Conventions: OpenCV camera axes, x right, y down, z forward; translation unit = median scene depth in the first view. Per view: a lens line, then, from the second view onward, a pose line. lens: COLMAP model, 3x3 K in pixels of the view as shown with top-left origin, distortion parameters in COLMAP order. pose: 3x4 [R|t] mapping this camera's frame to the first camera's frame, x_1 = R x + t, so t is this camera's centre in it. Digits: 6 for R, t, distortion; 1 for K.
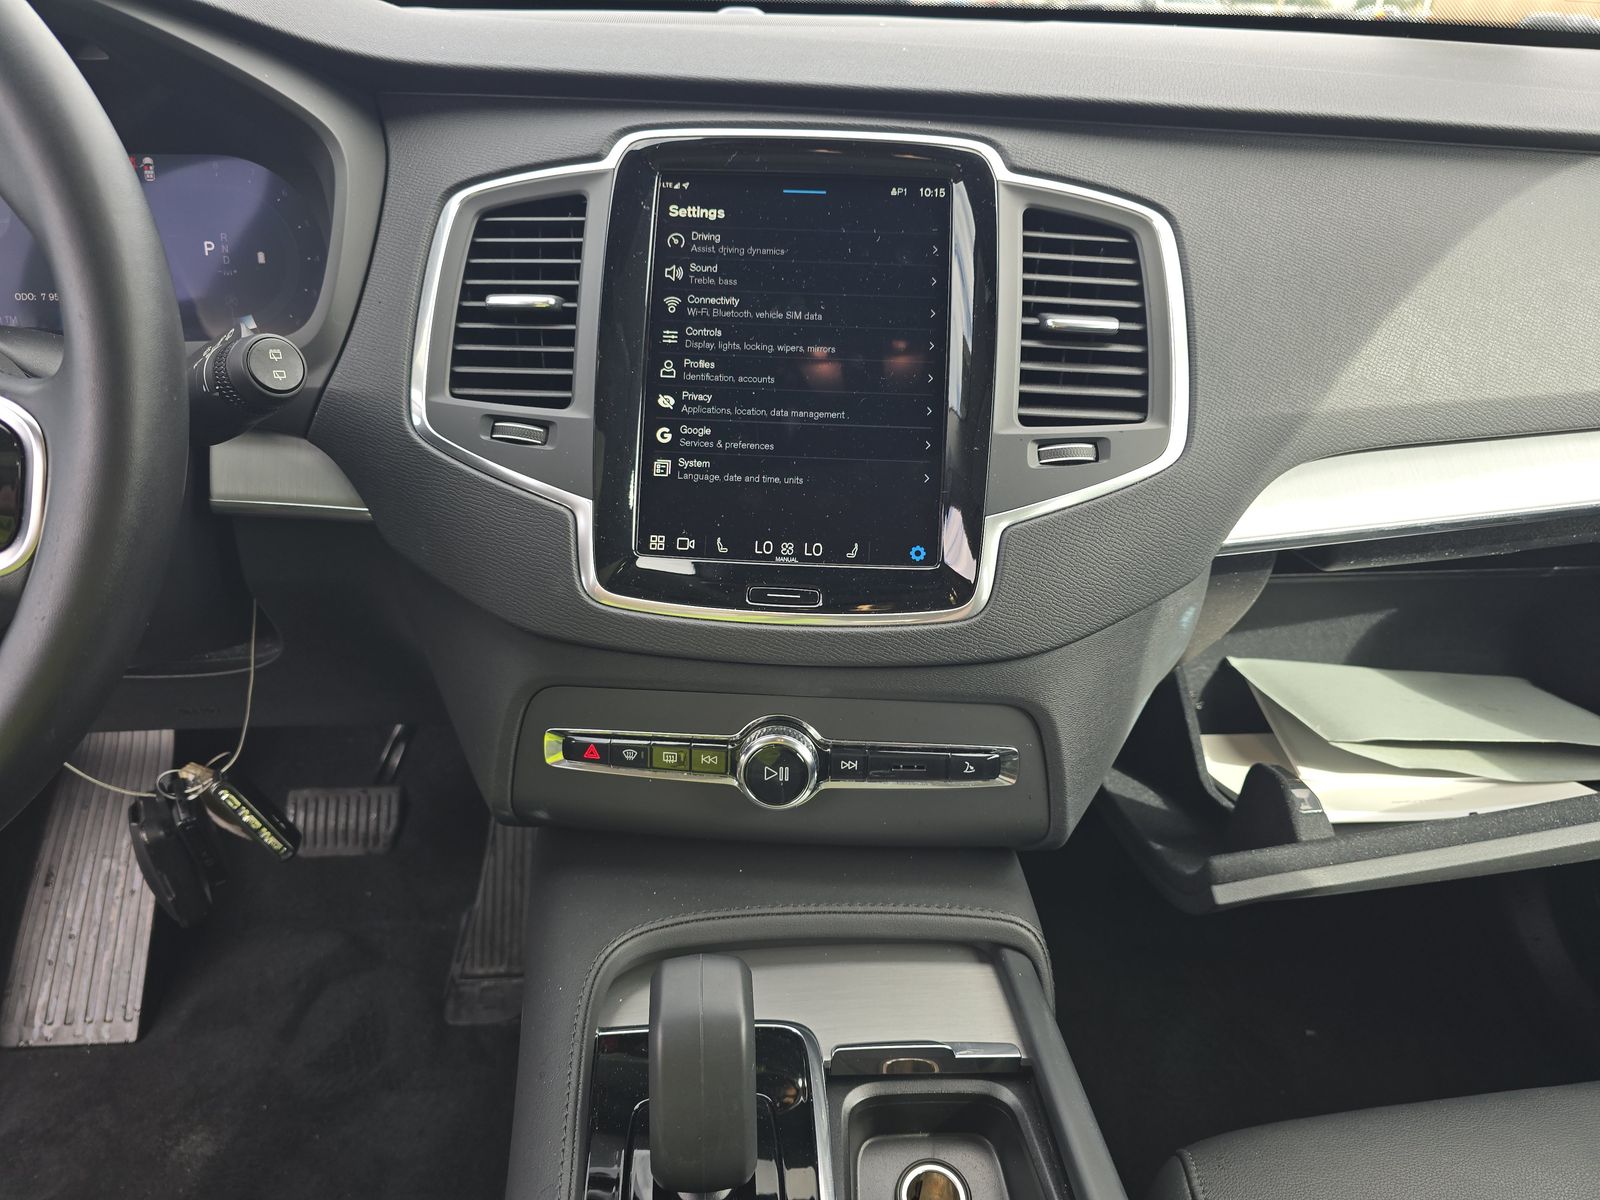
lens RADIAL K [[1046.2, 0, 805.1], [0, 1046.2, 595.6], [0, 0, 1]] dist [0.028903, -0.020997]
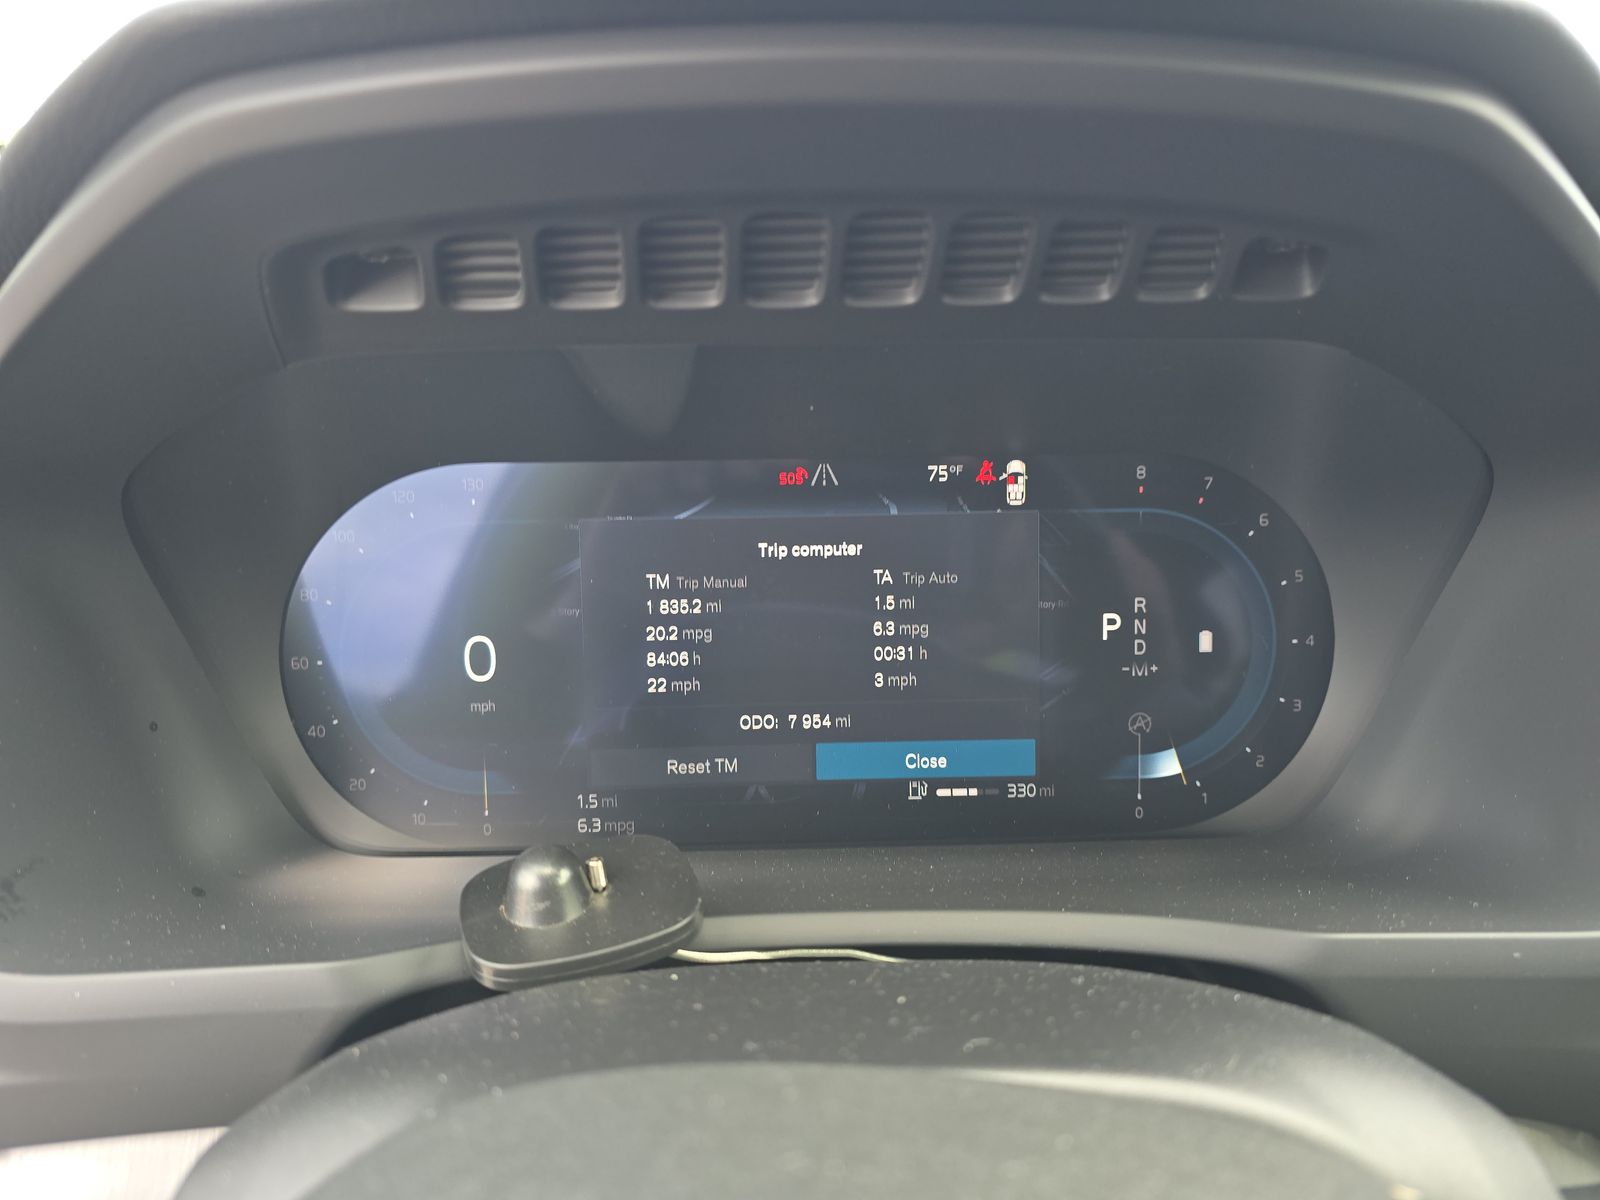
lens RADIAL K [[1046.2, 0, 805.1], [0, 1046.2, 595.6], [0, 0, 1]] dist [0.028903, -0.020997]
pose [[0.998924, -0.008425, -0.045605, -0.806232], [0.002151, 0.990717, -0.135925, -0.320126], [0.046327, 0.135680, 0.989669, 0.561130]]
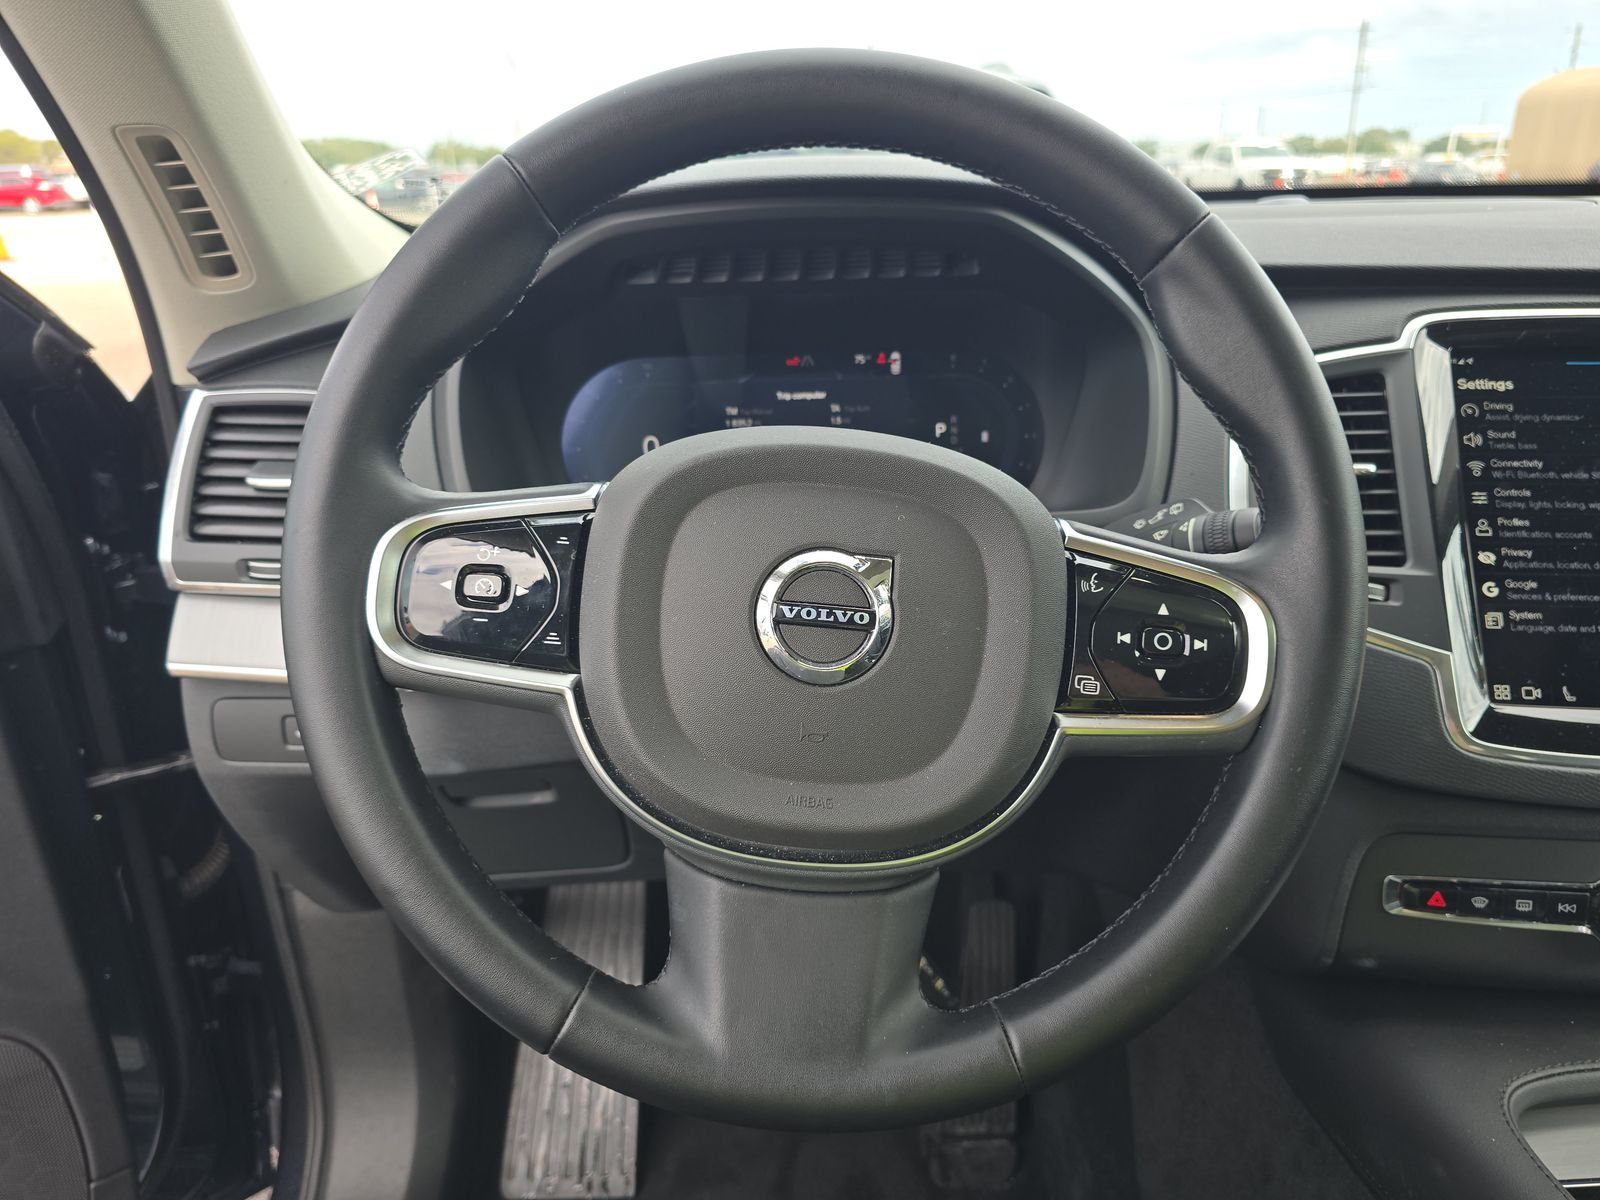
lens RADIAL K [[1046.2, 0, 805.1], [0, 1046.2, 595.6], [0, 0, 1]] dist [0.028903, -0.020997]
pose [[0.997489, -0.017446, -0.068634, -0.741660], [0.007960, 0.990658, -0.136139, -0.008118], [0.070368, 0.135251, 0.988309, -0.094057]]
